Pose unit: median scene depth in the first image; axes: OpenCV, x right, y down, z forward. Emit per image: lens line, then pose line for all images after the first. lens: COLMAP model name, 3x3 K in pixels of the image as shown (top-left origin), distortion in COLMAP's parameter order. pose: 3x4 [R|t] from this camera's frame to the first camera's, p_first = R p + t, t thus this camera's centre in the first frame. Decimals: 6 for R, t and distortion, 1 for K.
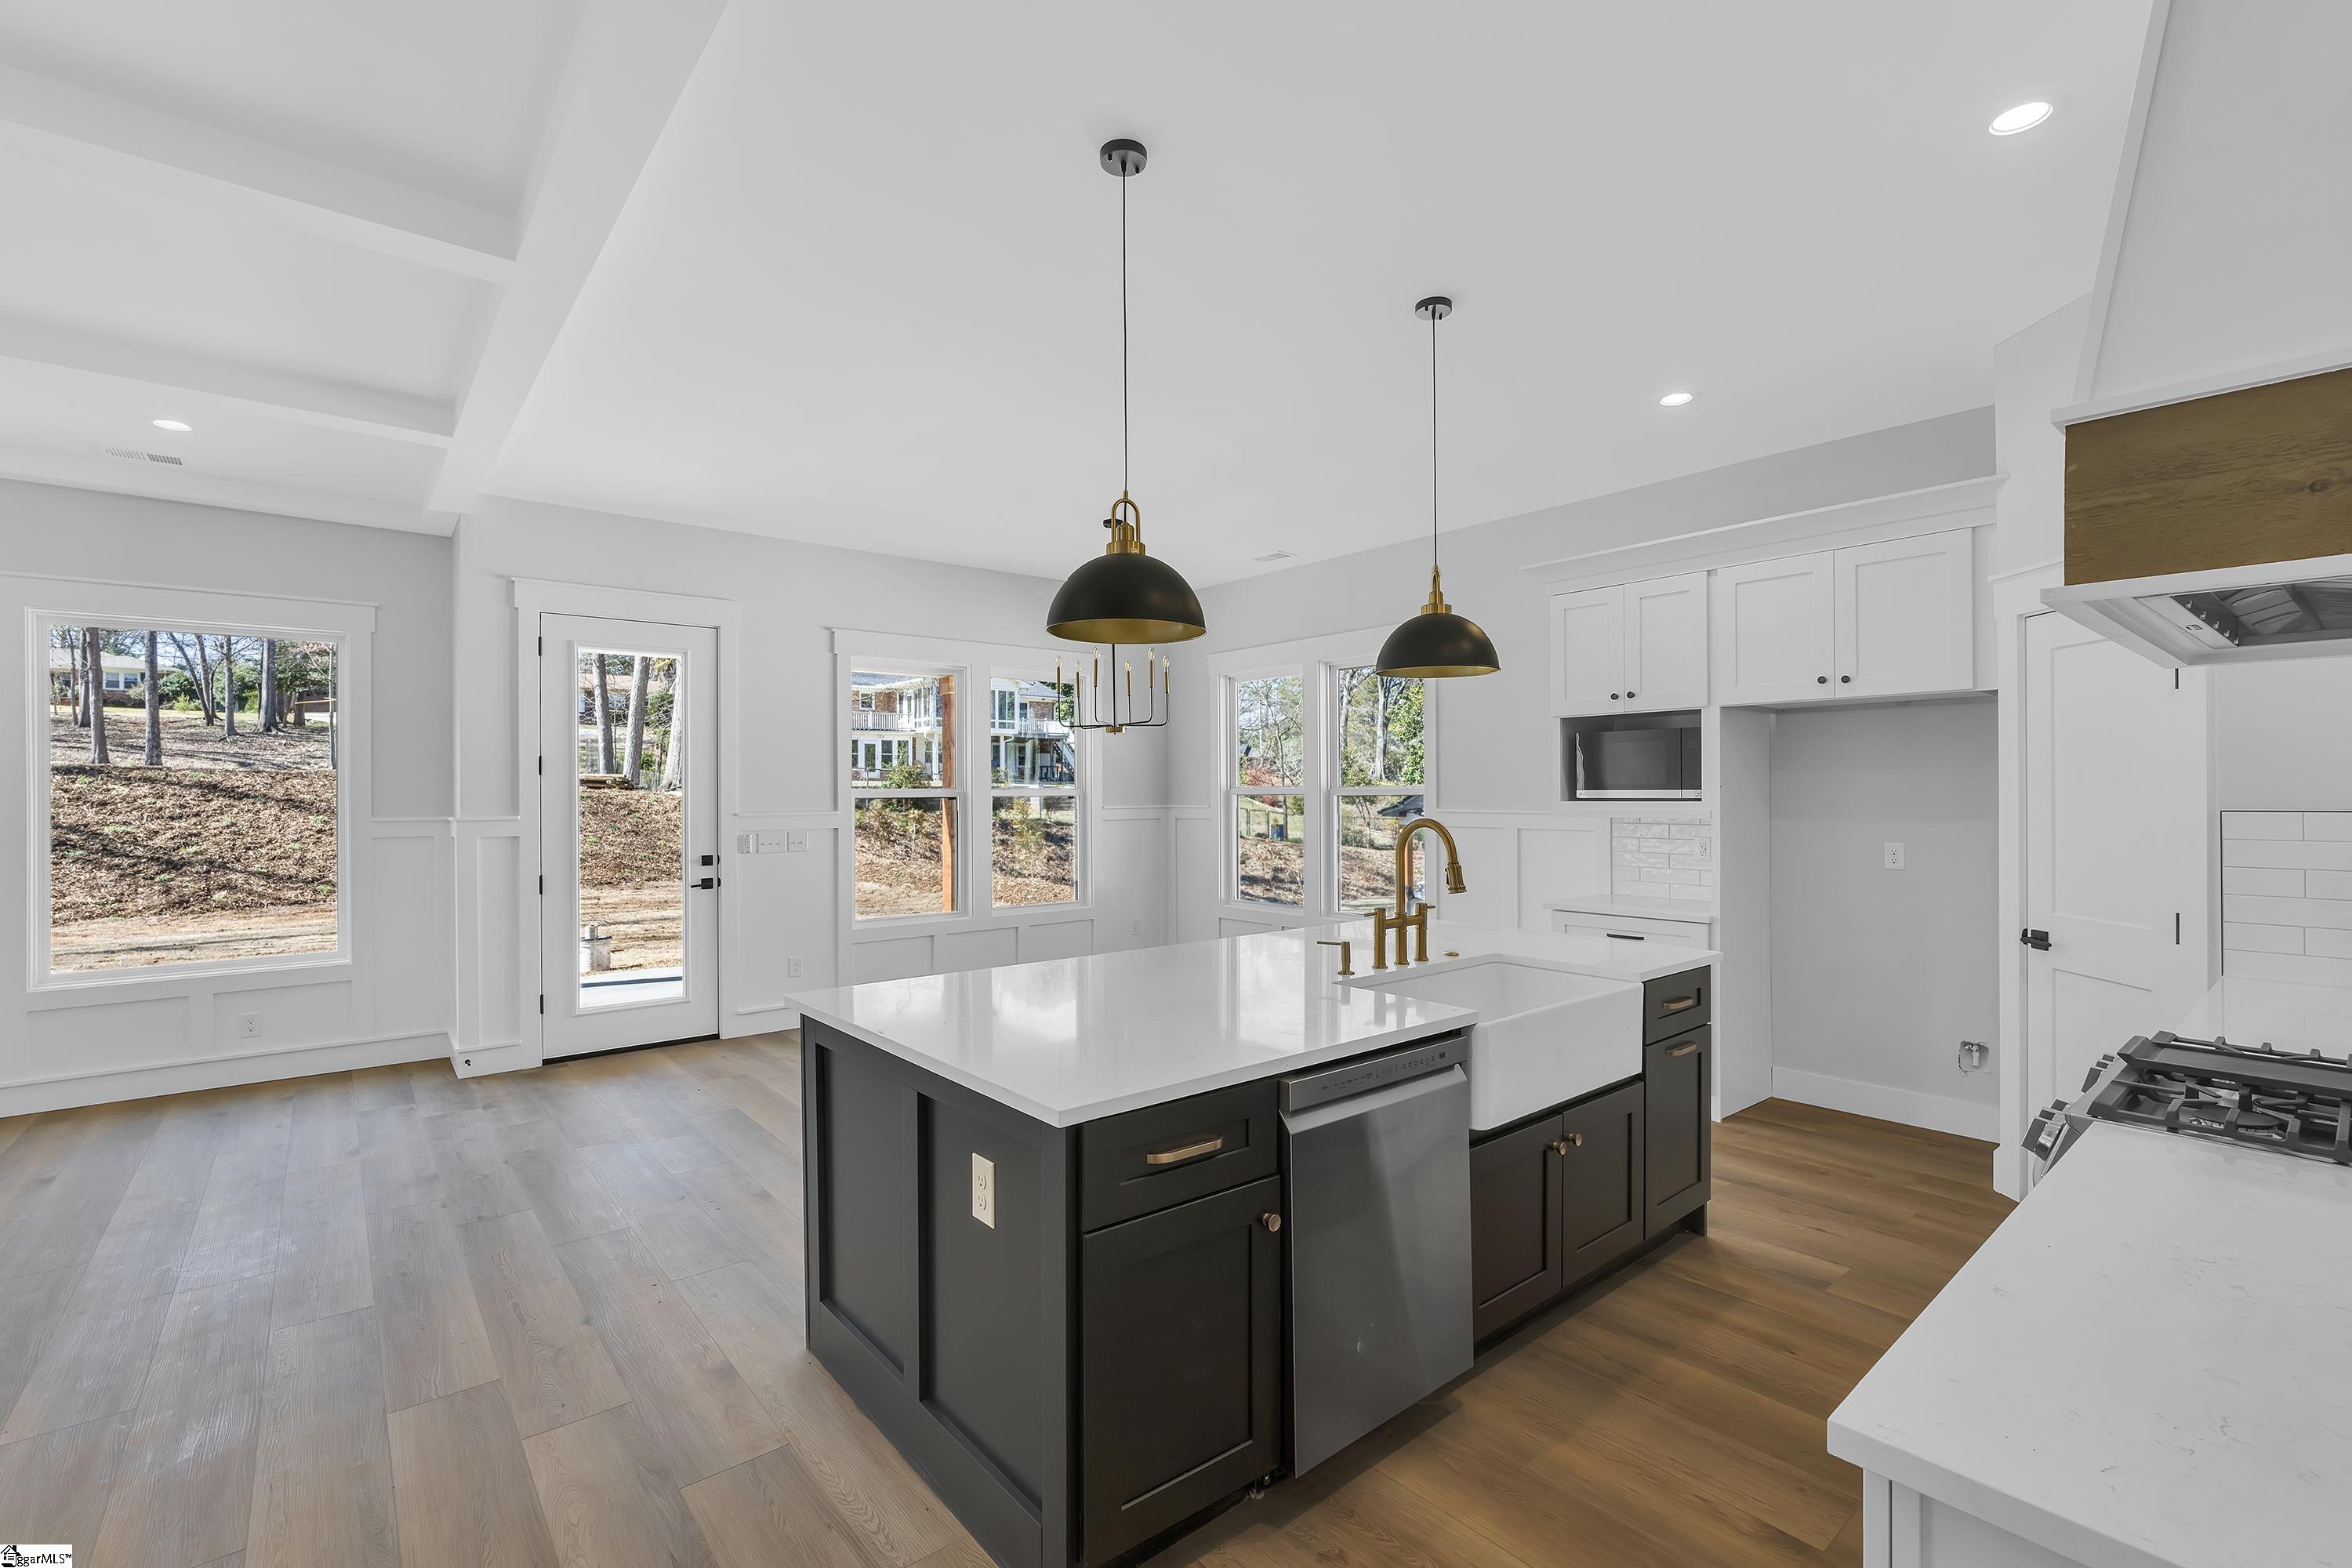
lens RADIAL K [[1024.6, 0, 1178.2], [0, 1024.6, 784.8], [0, 0, 1]] dist [-0.011558, 0.002526]
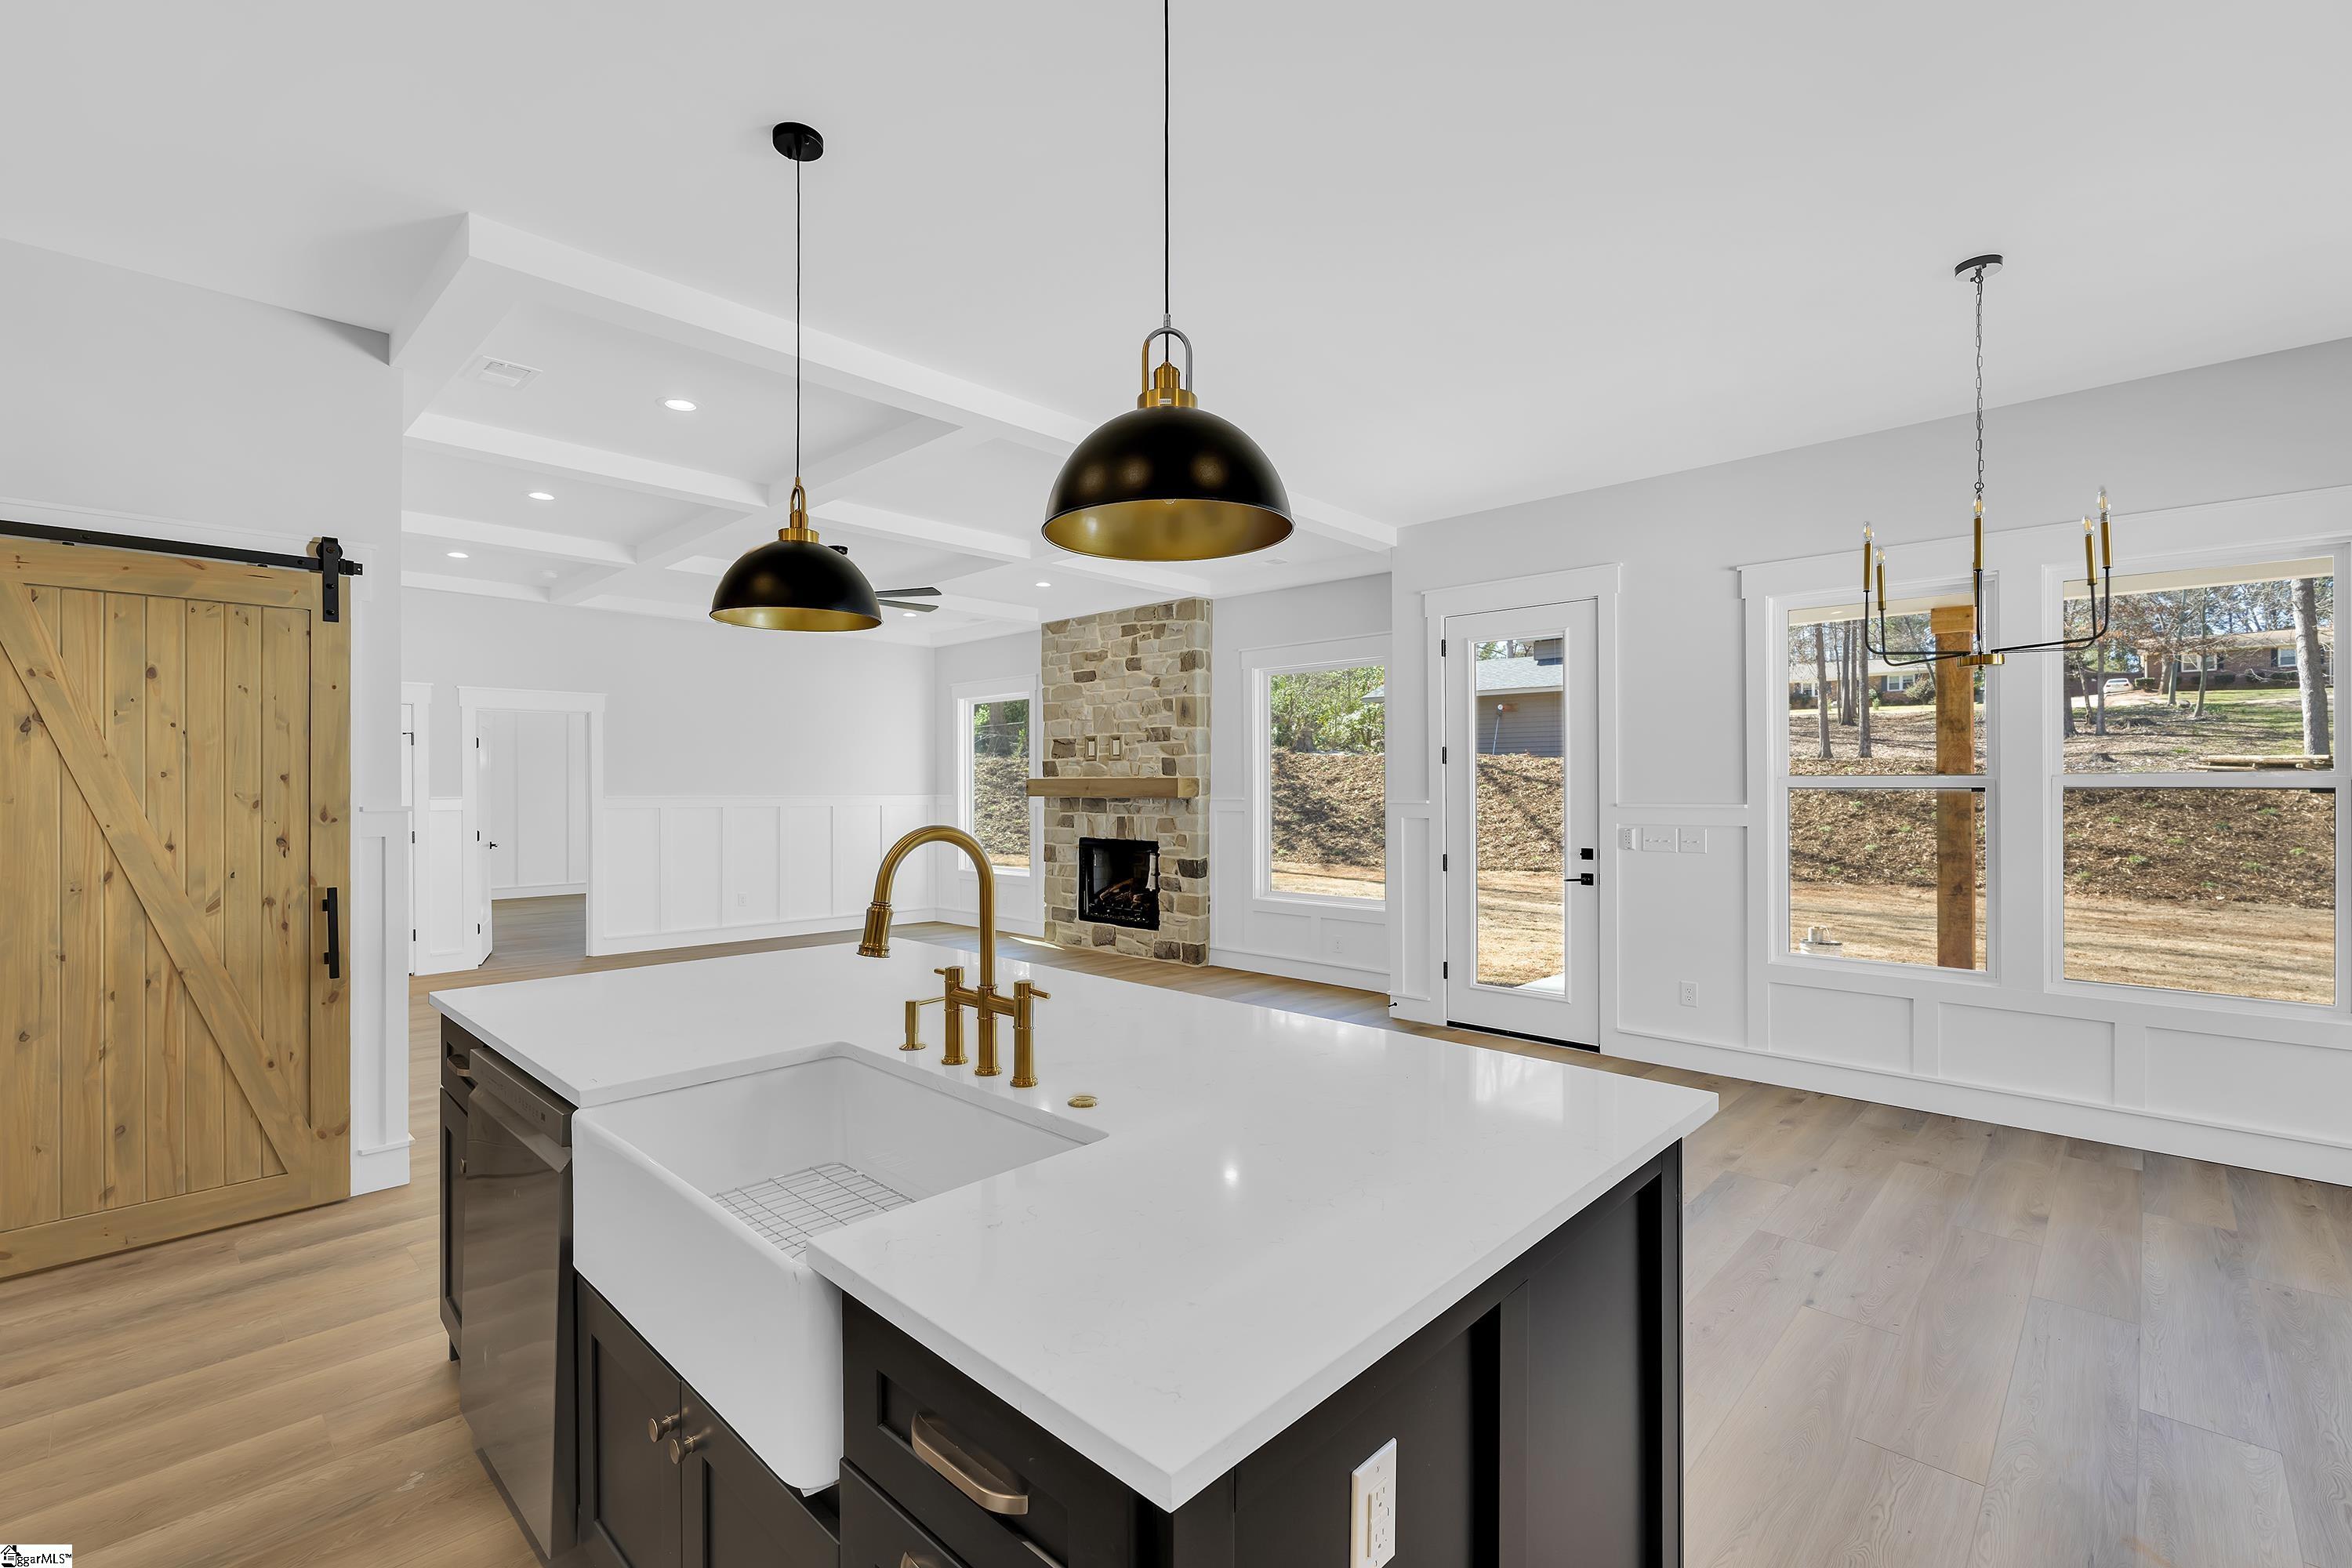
lens RADIAL K [[1024.6, 0, 1161.5], [0, 1024.6, 778.7], [0, 0, 1]] dist [-0.011558, 0.002526]
pose [[0.098628, -0.000102, -0.995124, 0.154294], [0.007329, 0.999973, 0.000624, 0.001020], [0.995097, -0.007355, 0.098626, 0.197349]]
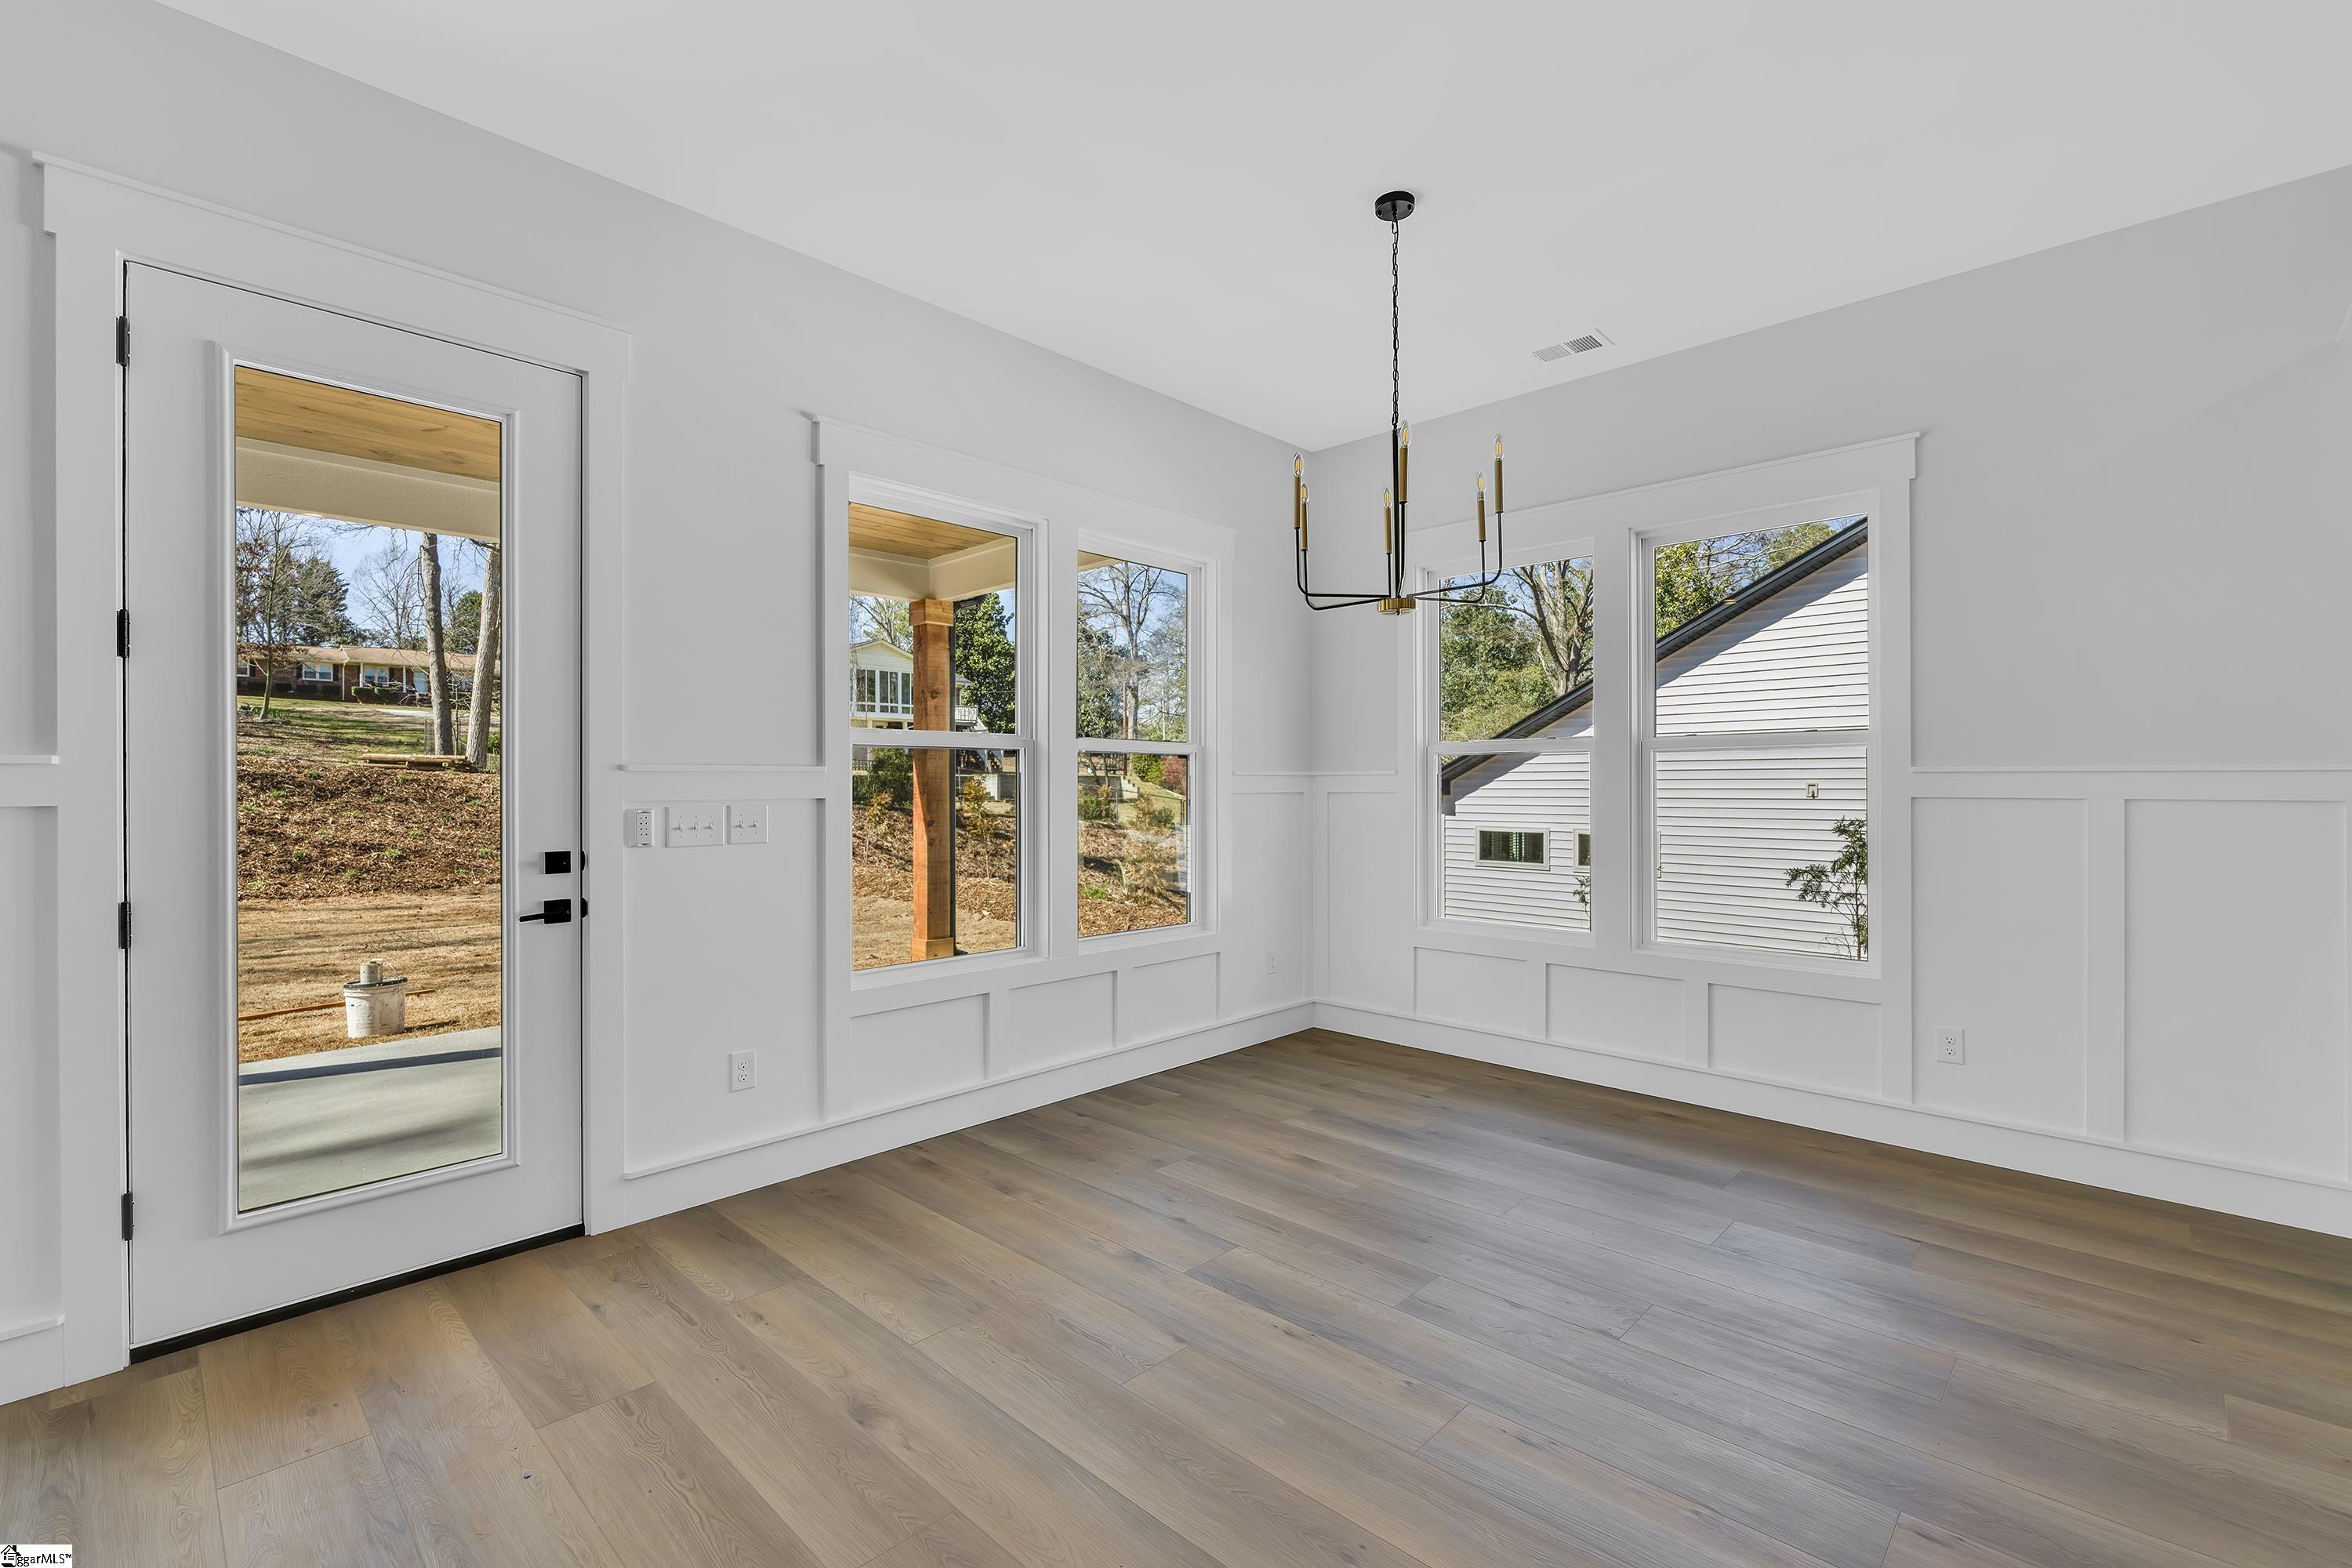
lens RADIAL K [[1024.6, 0, 1182.6], [0, 1024.6, 782.4], [0, 0, 1]] dist [-0.011558, 0.002526]
pose [[0.994122, 0.004115, 0.108187, -0.083440], [-0.004444, 0.999986, 0.002801, 0.012662], [-0.108174, -0.003265, 0.994127, 0.185535]]
